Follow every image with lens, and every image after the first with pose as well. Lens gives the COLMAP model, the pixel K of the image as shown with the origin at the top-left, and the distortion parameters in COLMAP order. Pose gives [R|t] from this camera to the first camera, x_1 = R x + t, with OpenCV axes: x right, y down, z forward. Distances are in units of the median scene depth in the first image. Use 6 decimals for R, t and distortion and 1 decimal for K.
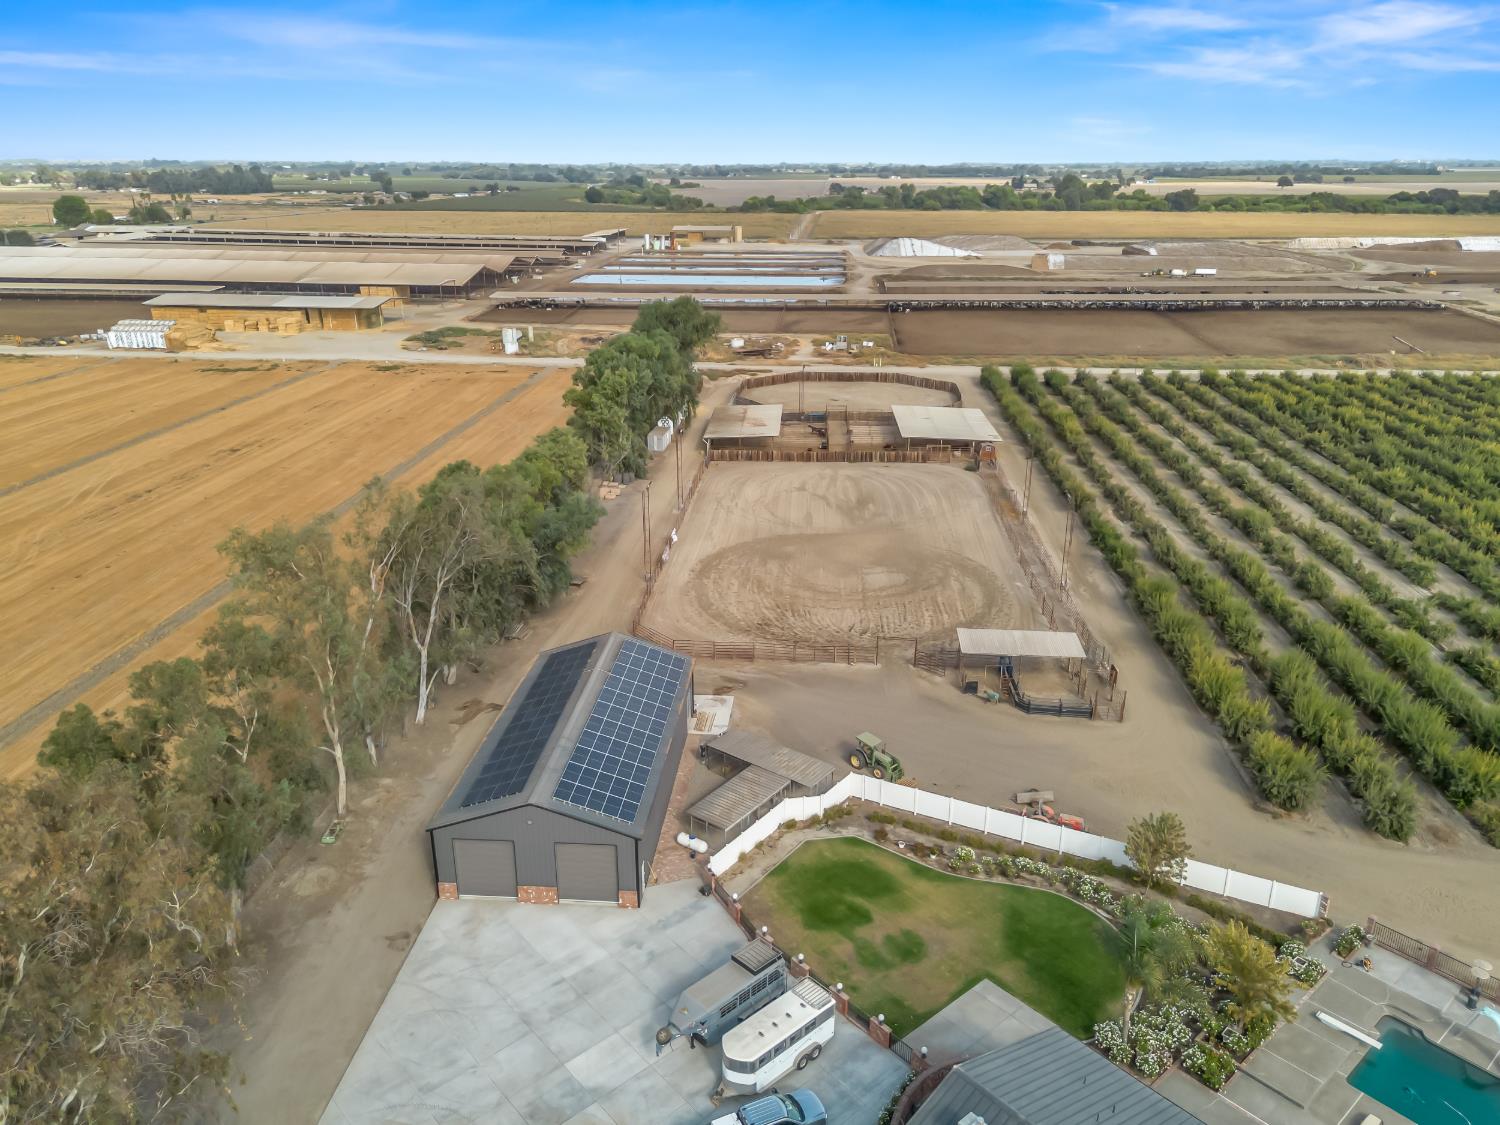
lens RADIAL K [[1078.0, 0, 750.6], [0, 1078.0, 559.2], [0, 0, 1]] dist [0.069095, -0.068132]
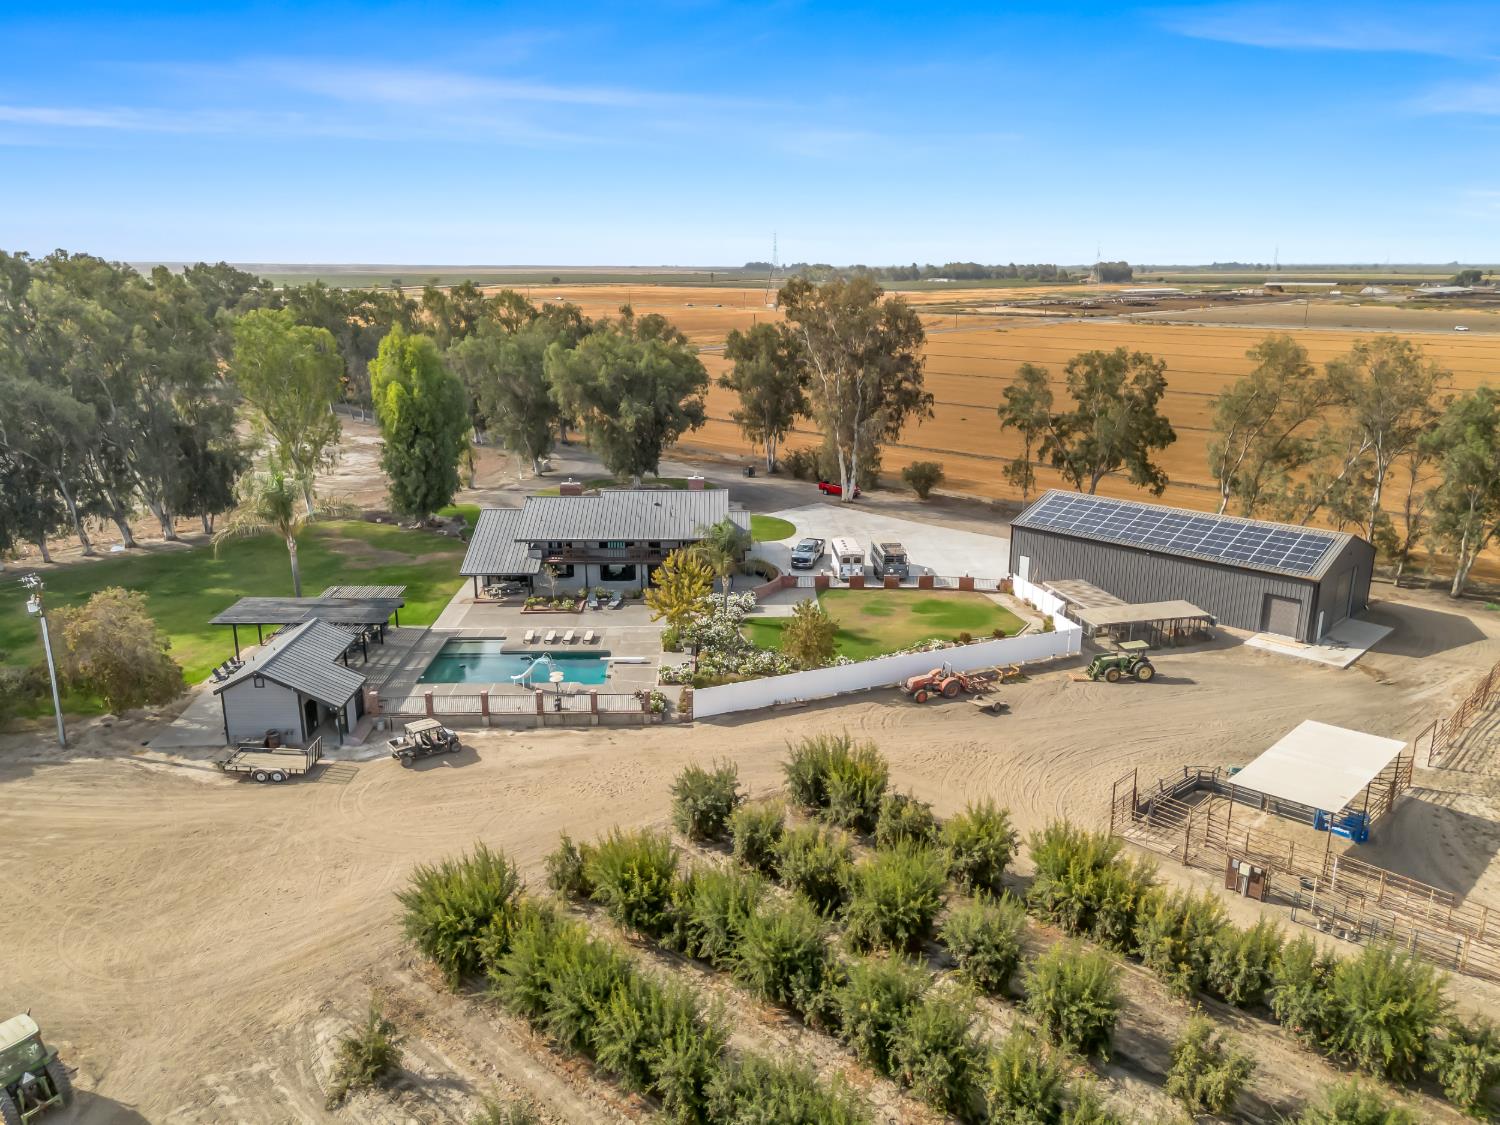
lens RADIAL K [[1078.0, 0, 750.6], [0, 1078.0, 559.2], [0, 0, 1]] dist [0.069095, -0.068132]
pose [[-0.632704, 0.199271, -0.748316, 0.468090], [-0.269496, 0.849262, 0.454012, -0.104870], [0.725987, 0.488923, -0.483629, 0.559836]]
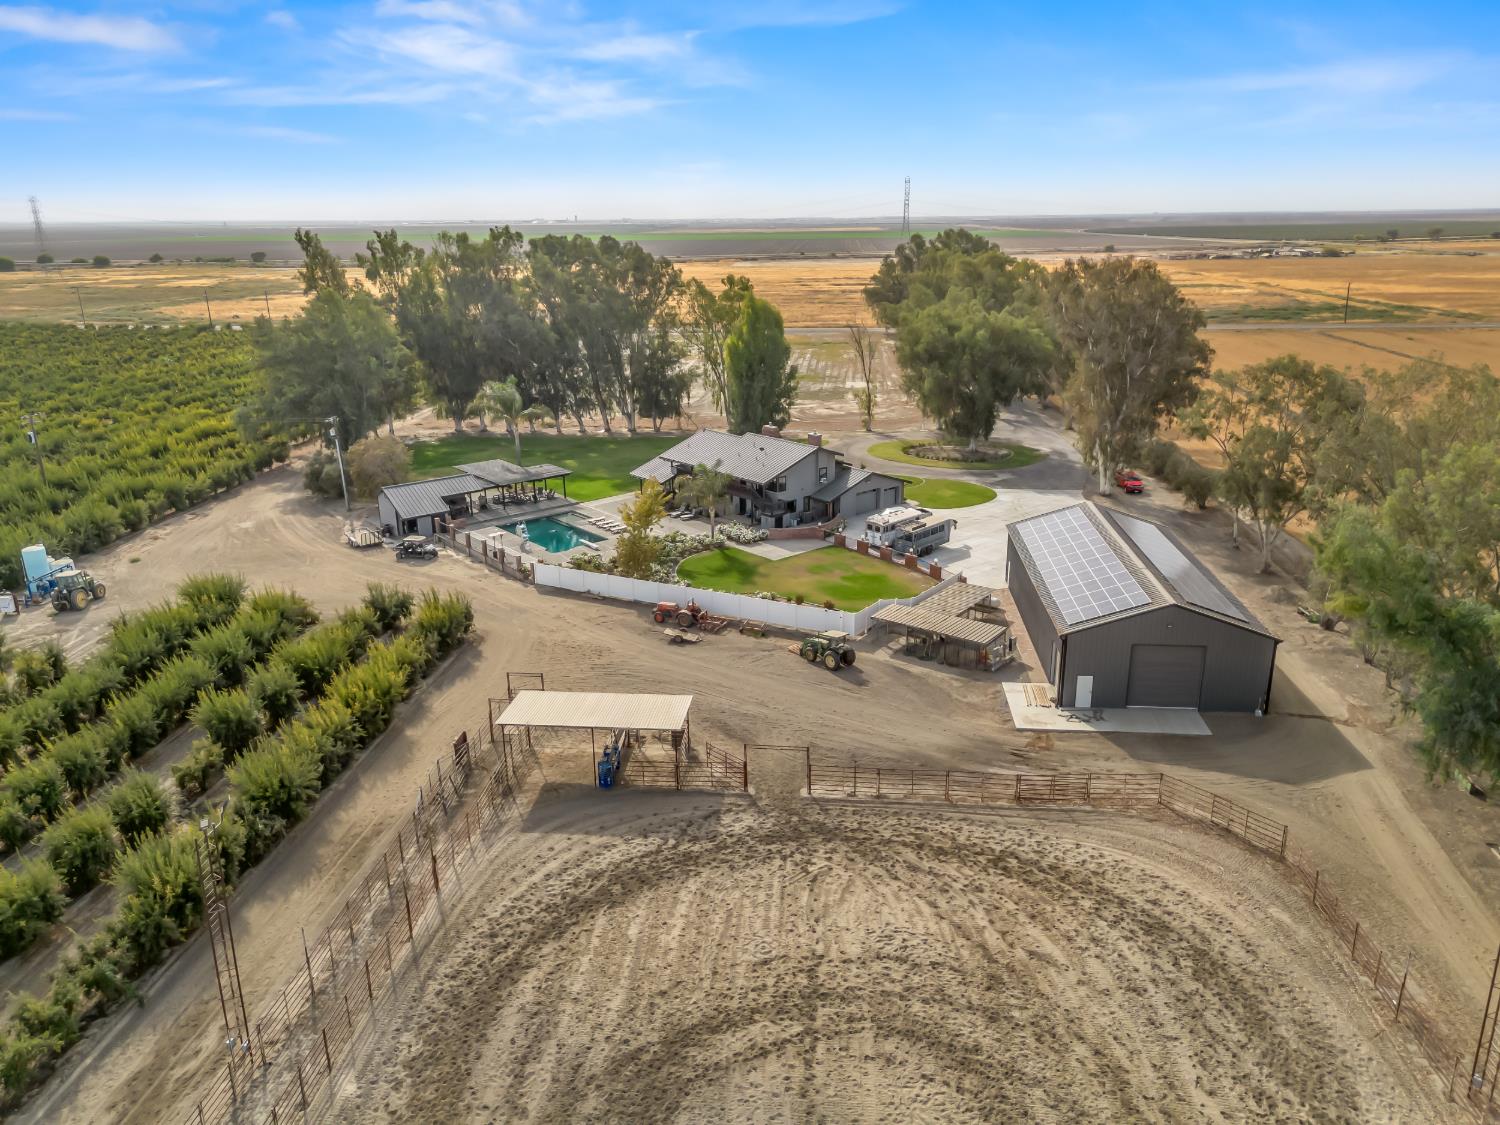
lens RADIAL K [[1078.0, 0, 750.6], [0, 1078.0, 559.2], [0, 0, 1]] dist [0.069095, -0.068132]
pose [[-0.999911, 0.005166, 0.012291, 0.082072], [0.011588, 0.792710, 0.609489, -0.217082], [-0.006594, 0.609577, -0.792699, 0.813349]]
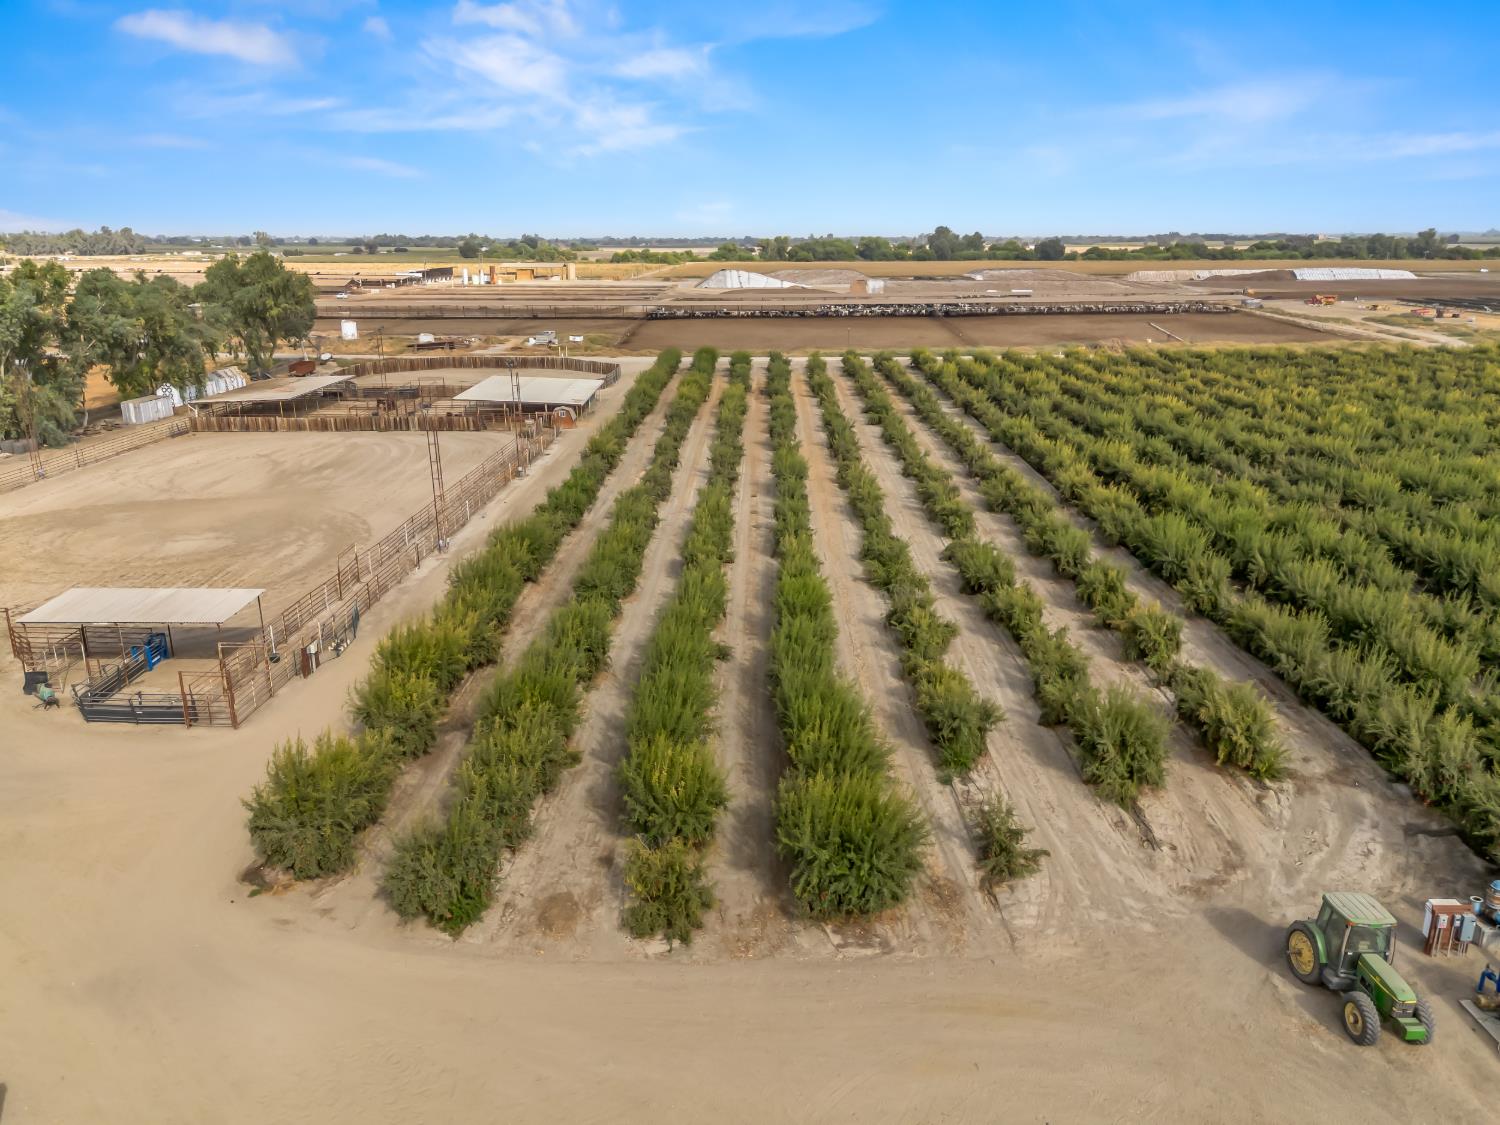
lens RADIAL K [[1078.0, 0, 750.6], [0, 1078.0, 559.2], [0, 0, 1]] dist [0.069095, -0.068132]
pose [[0.997796, -0.021442, 0.062792, 0.301156], [0.025256, 0.997843, -0.060585, 0.053721], [-0.061358, 0.062037, 0.996186, 0.214690]]
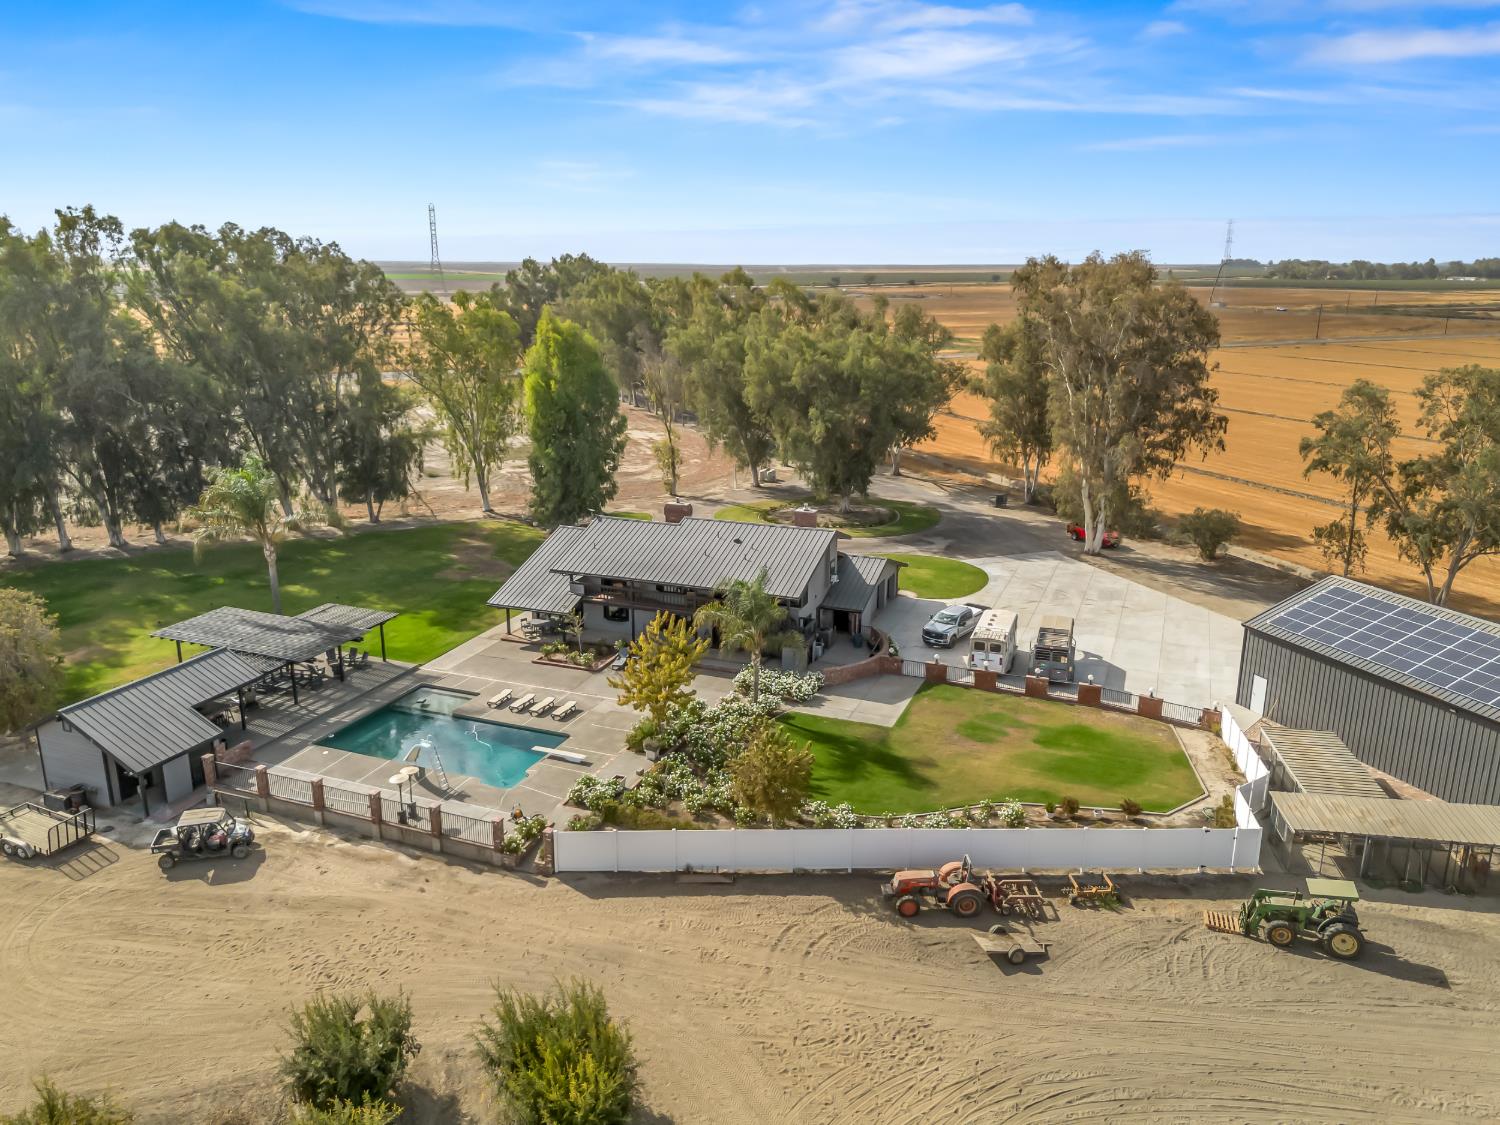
lens RADIAL K [[1078.0, 0, 750.6], [0, 1078.0, 559.2], [0, 0, 1]] dist [0.069095, -0.068132]
pose [[-0.885300, 0.117043, -0.450049, 0.269476], [-0.165069, 0.825682, 0.539445, -0.090720], [0.434736, 0.551860, -0.711657, 0.554530]]
